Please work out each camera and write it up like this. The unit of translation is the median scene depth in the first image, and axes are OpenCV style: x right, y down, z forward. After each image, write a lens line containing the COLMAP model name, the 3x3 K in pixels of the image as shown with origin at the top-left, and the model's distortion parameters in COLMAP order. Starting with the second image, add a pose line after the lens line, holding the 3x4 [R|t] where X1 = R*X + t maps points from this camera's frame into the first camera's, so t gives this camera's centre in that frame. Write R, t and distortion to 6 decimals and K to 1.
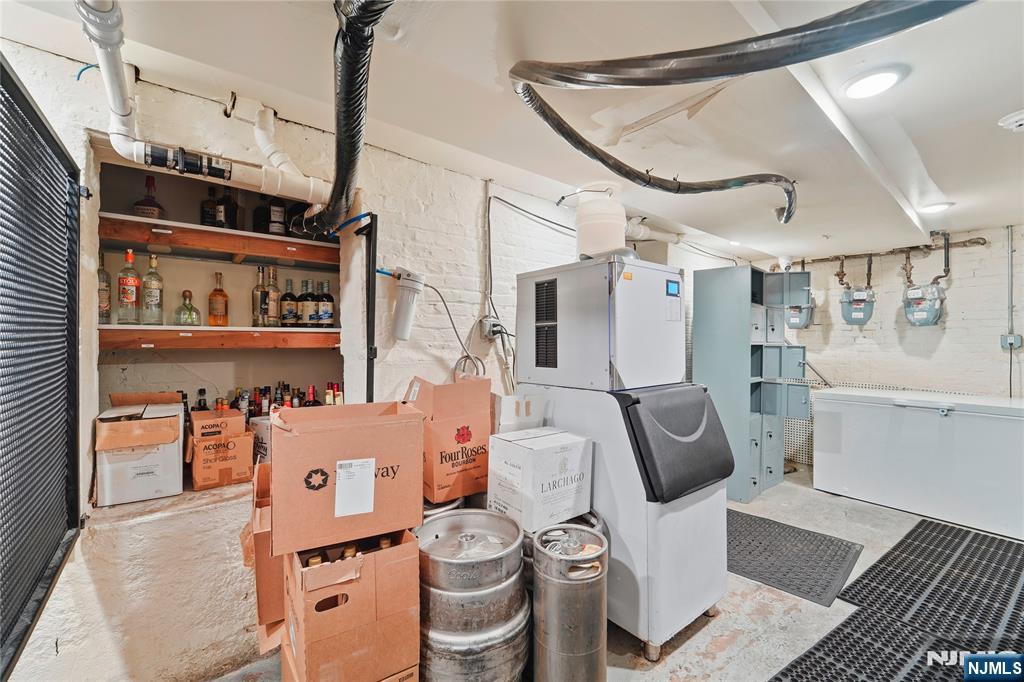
lens RADIAL K [[421.2, 0, 510.7], [0, 421.2, 343.3], [0, 0, 1]] dist [-0.001775, -0.000183]
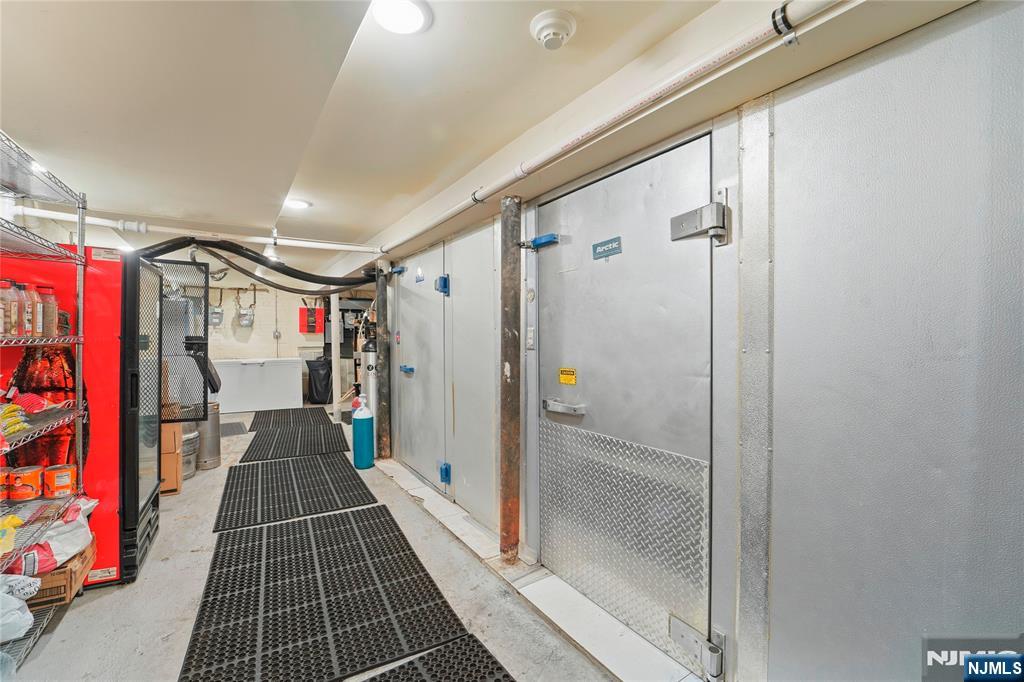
lens RADIAL K [[421.2, 0, 510.5], [0, 421.2, 337.0], [0, 0, 1]] dist [-0.001775, -0.000183]
pose [[0.125915, -0.020678, 0.991825, -0.895548], [0.014965, 0.999709, 0.018943, -0.013247], [-0.991928, 0.012457, 0.126188, -0.539394]]
